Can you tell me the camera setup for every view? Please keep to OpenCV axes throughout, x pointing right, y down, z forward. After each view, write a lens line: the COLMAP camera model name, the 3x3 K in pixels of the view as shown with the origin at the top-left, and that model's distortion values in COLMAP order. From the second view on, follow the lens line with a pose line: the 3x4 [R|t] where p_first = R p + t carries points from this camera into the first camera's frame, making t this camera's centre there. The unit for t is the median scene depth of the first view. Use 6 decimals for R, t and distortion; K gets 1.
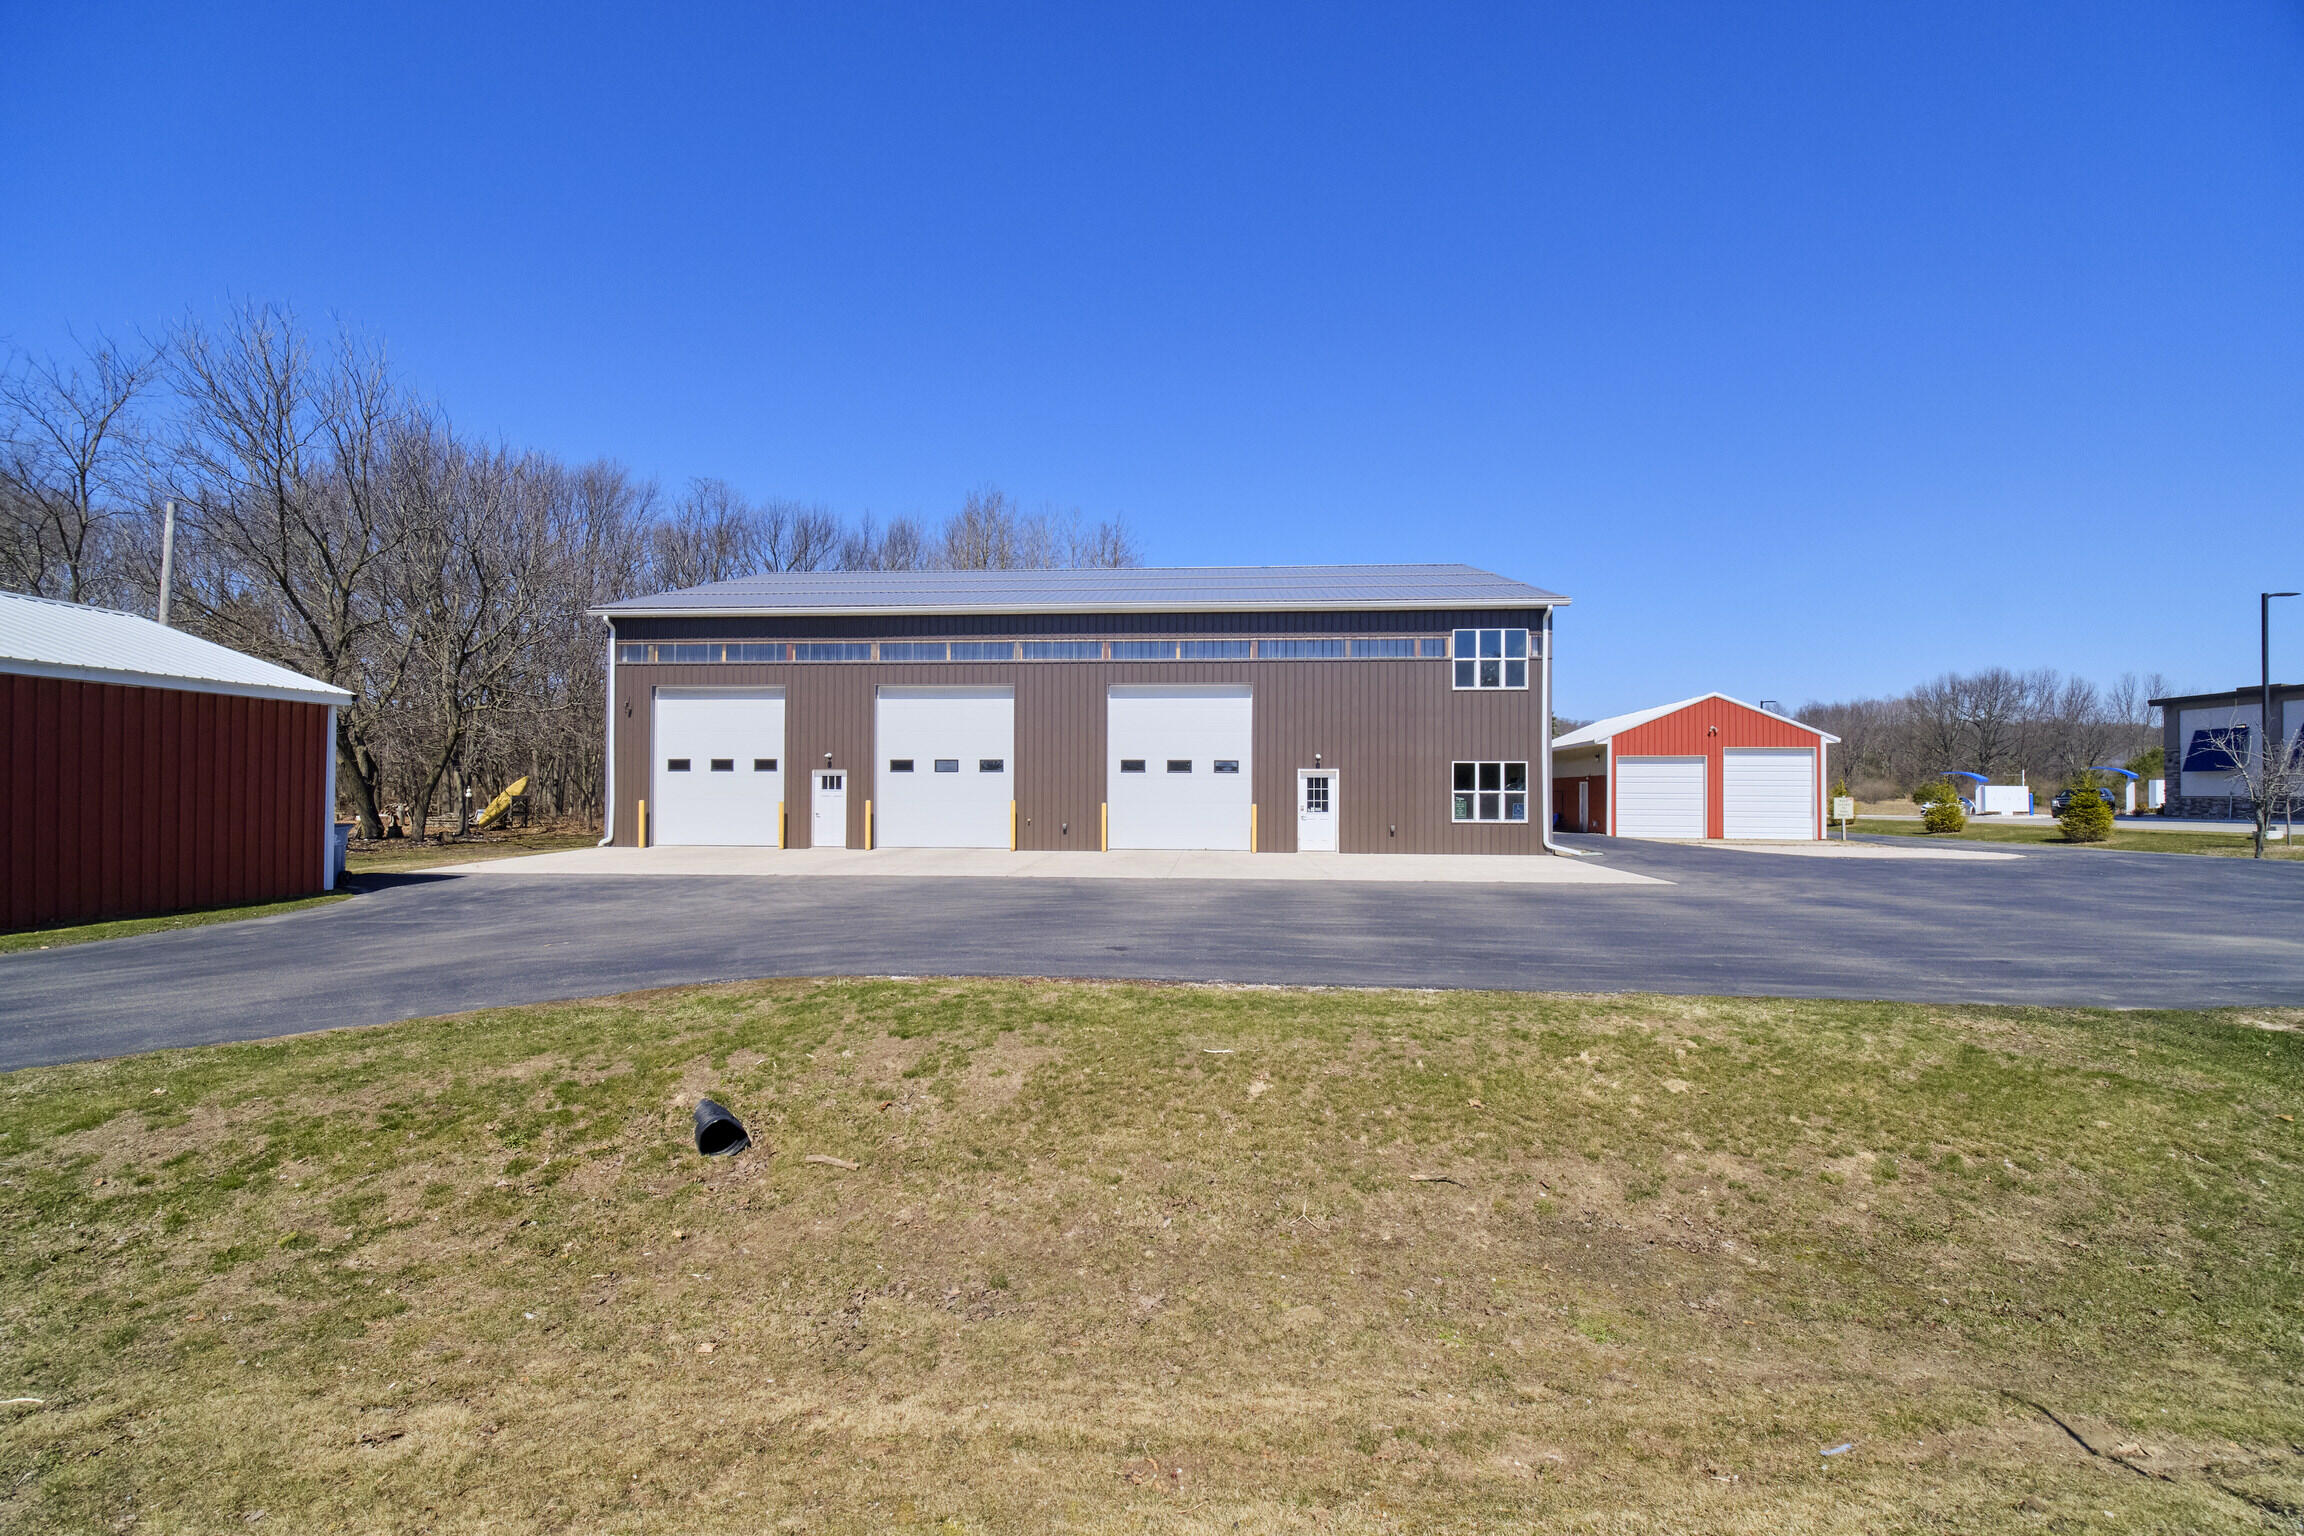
lens RADIAL K [[908.7, 0, 1156.7], [0, 908.7, 781.1], [0, 0, 1]] dist [-0.000657, -0.000417]
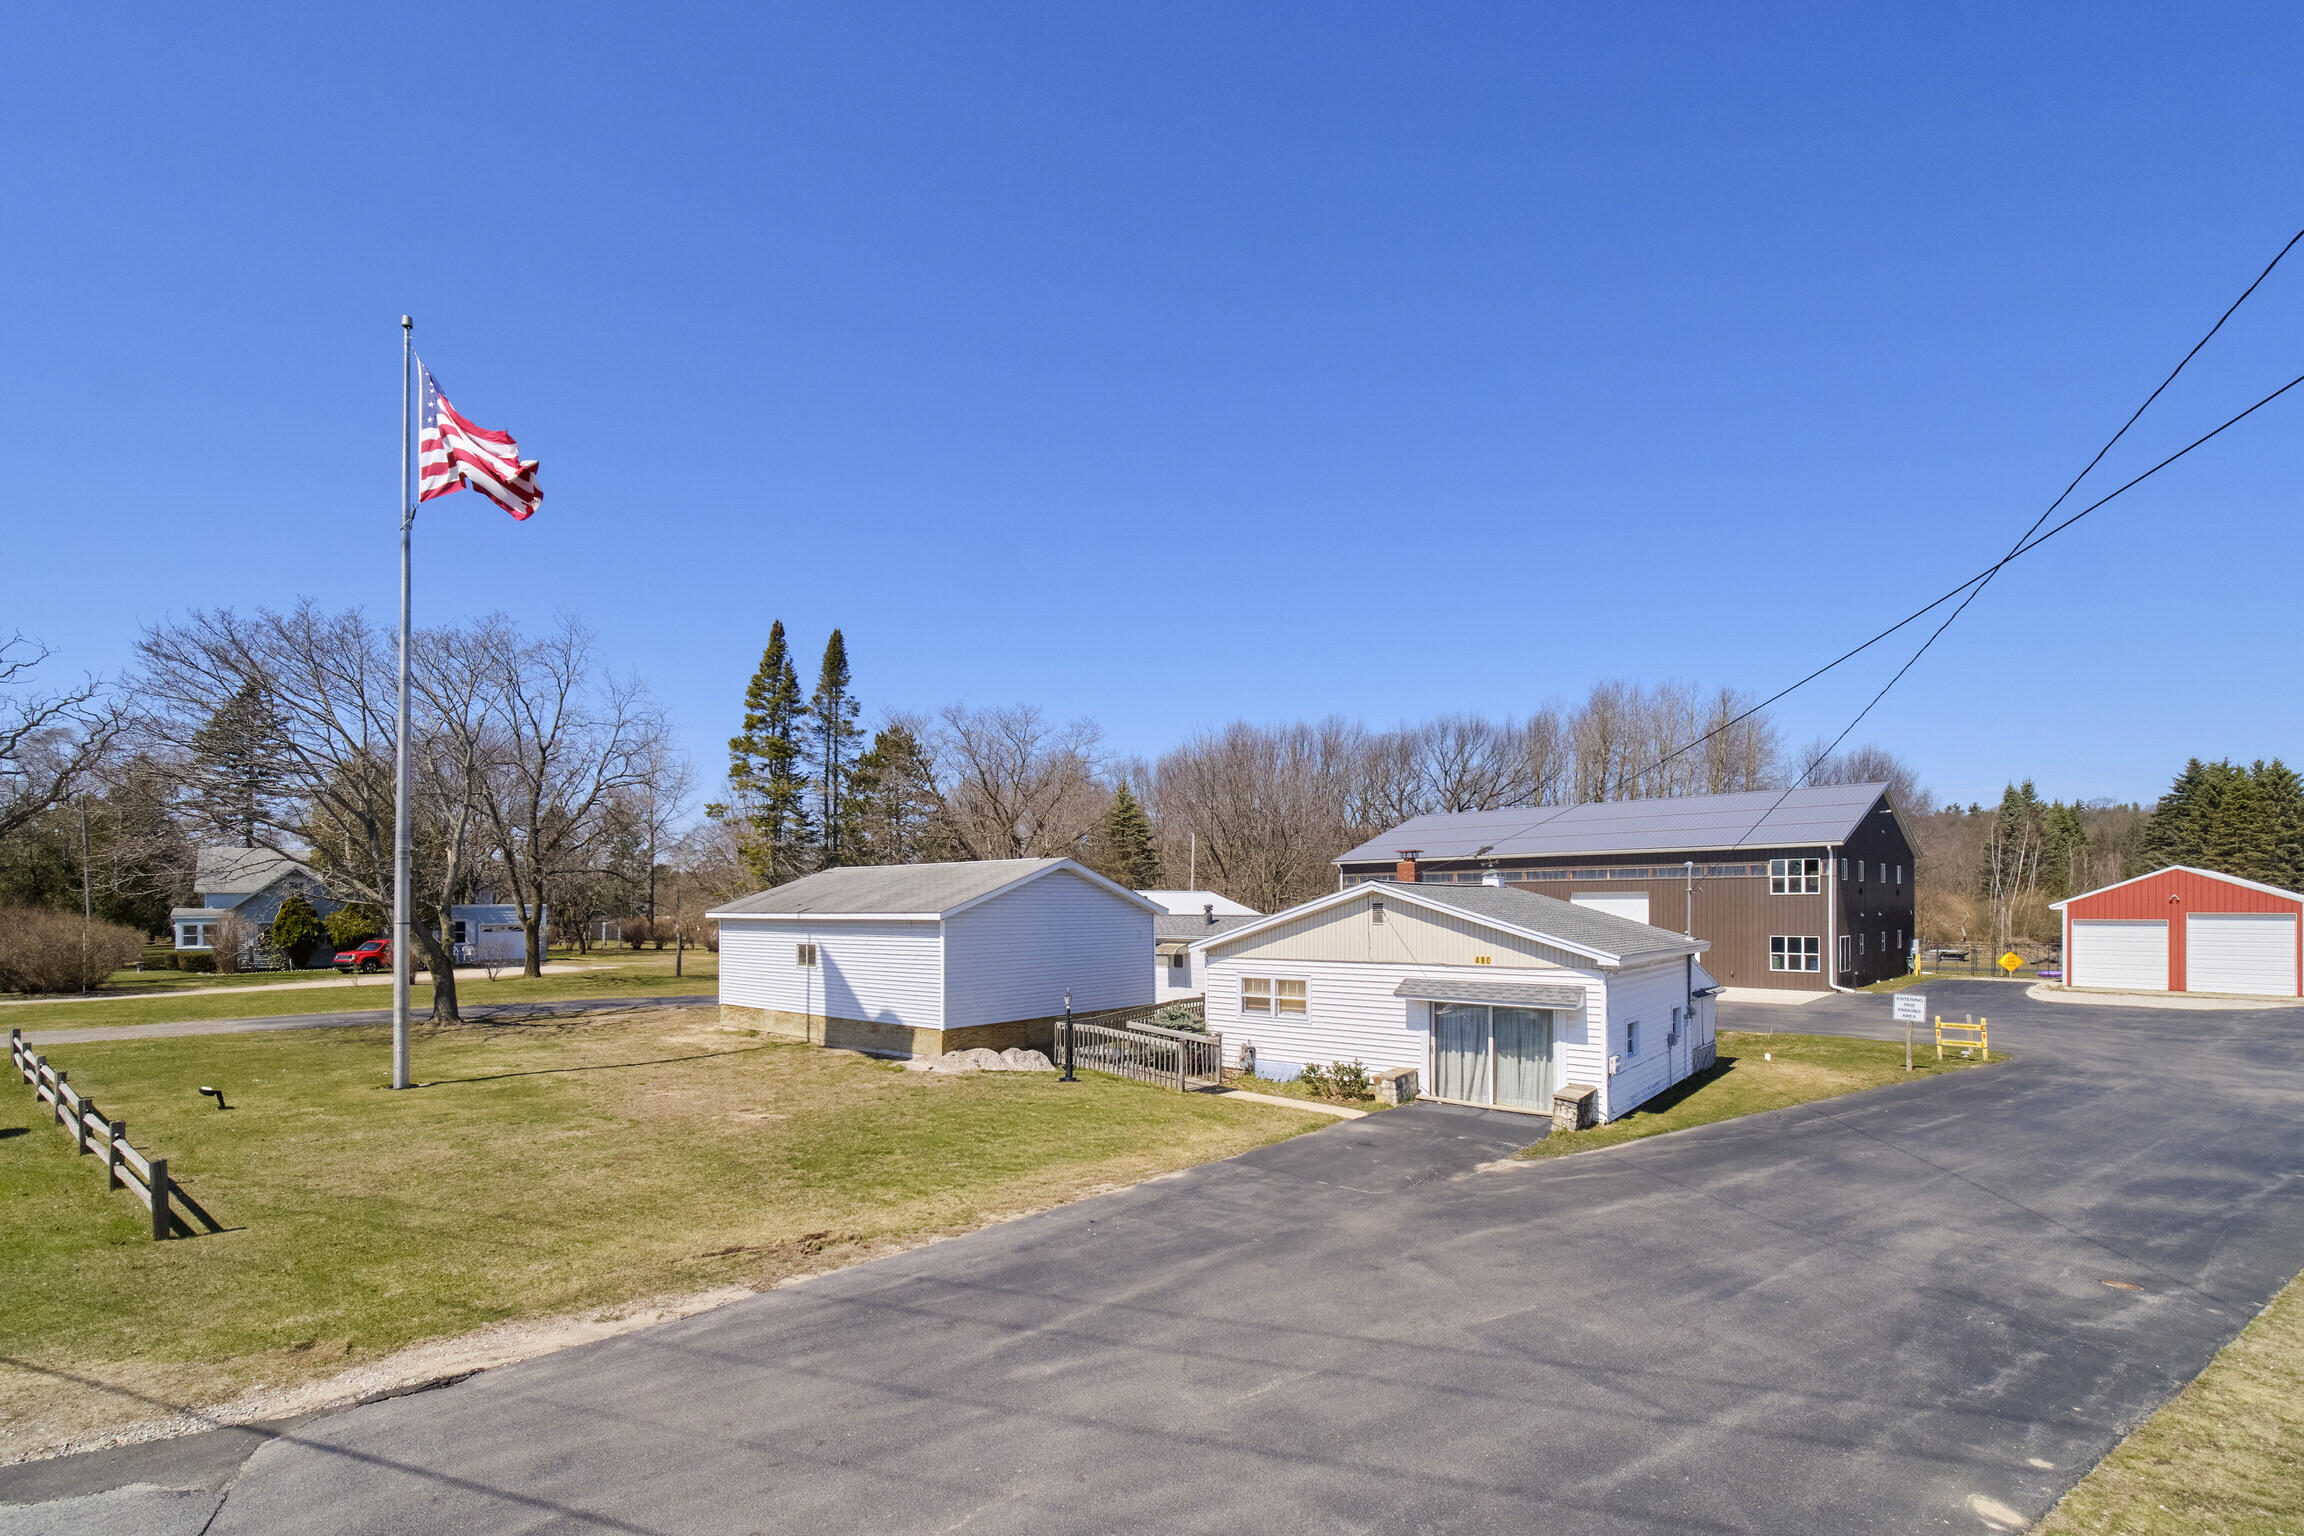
lens RADIAL K [[1011.7, 0, 1151.0], [0, 1011.7, 907.7], [0, 0, 1]] dist [-0.000620, 0.001041]
pose [[0.751096, -0.006047, -0.660166, 0.692823], [0.015187, 0.999852, 0.008120, -0.106120], [0.660019, -0.016125, 0.751076, -1.203600]]
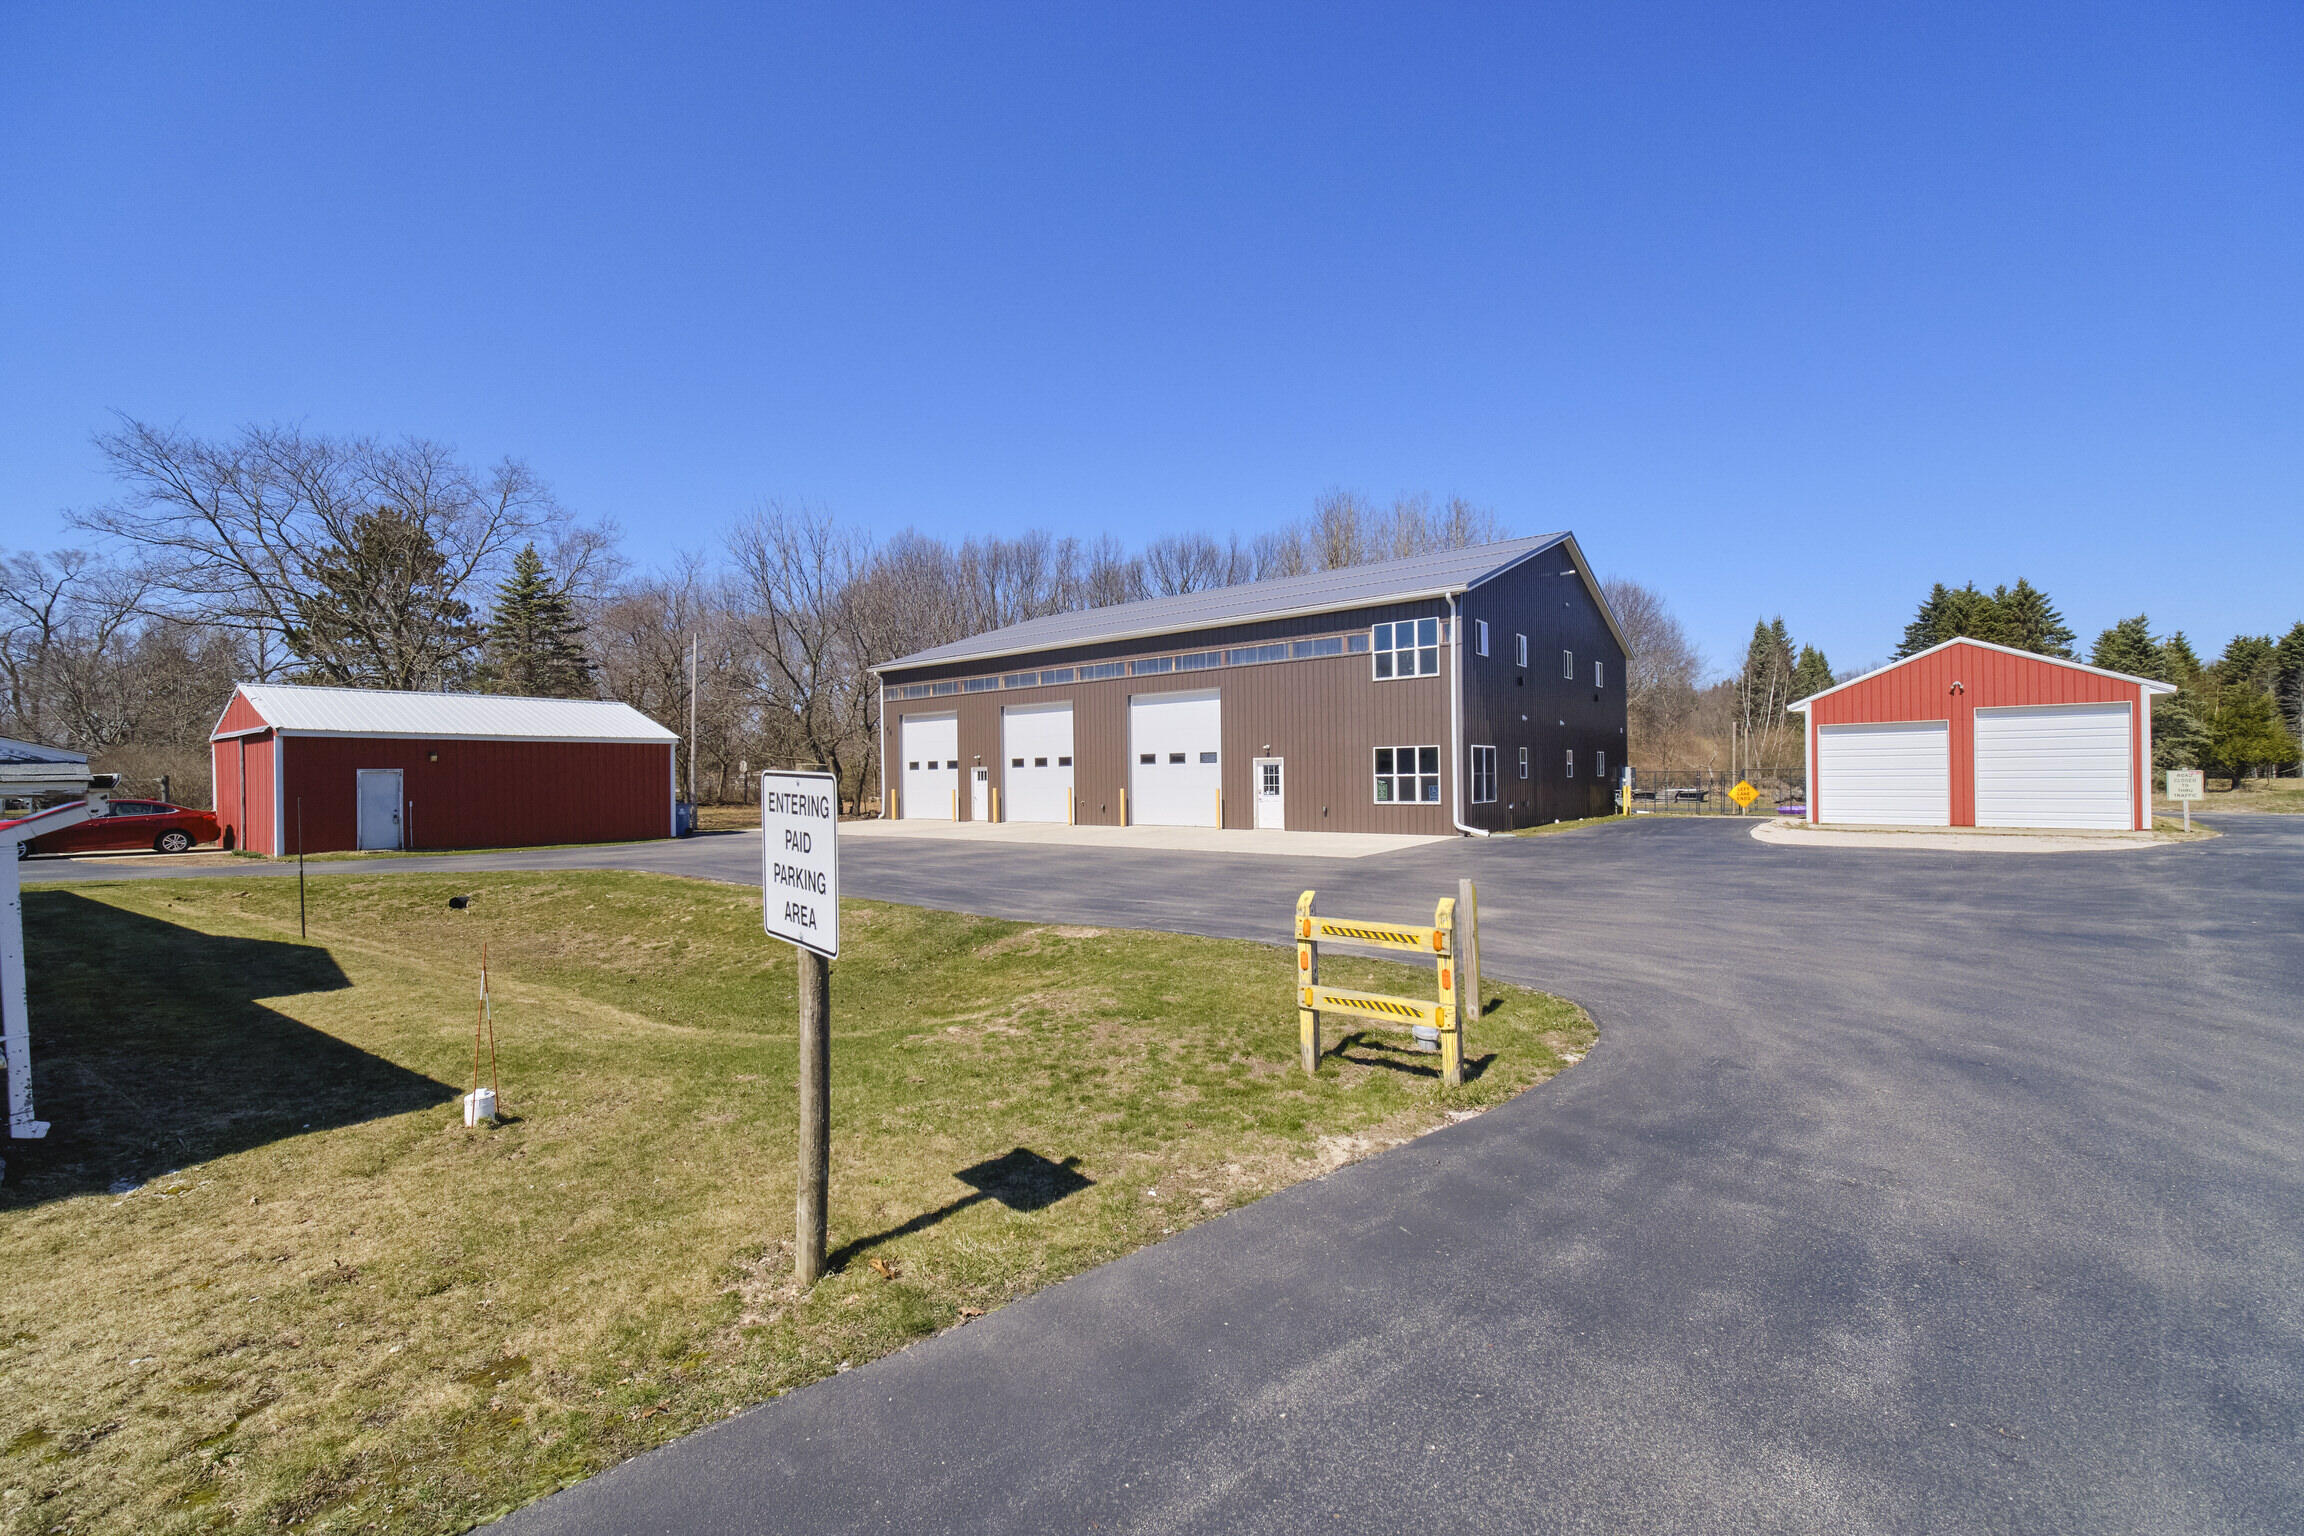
lens RADIAL K [[933.4, 0, 1158.8], [0, 933.4, 775.0], [0, 0, 1]] dist [-0.001194, 0.000735]
pose [[0.824193, -0.016593, -0.566066, 0.718316], [0.023654, 0.999707, 0.005137, -0.000854], [0.565815, -0.017623, 0.824344, -0.055276]]
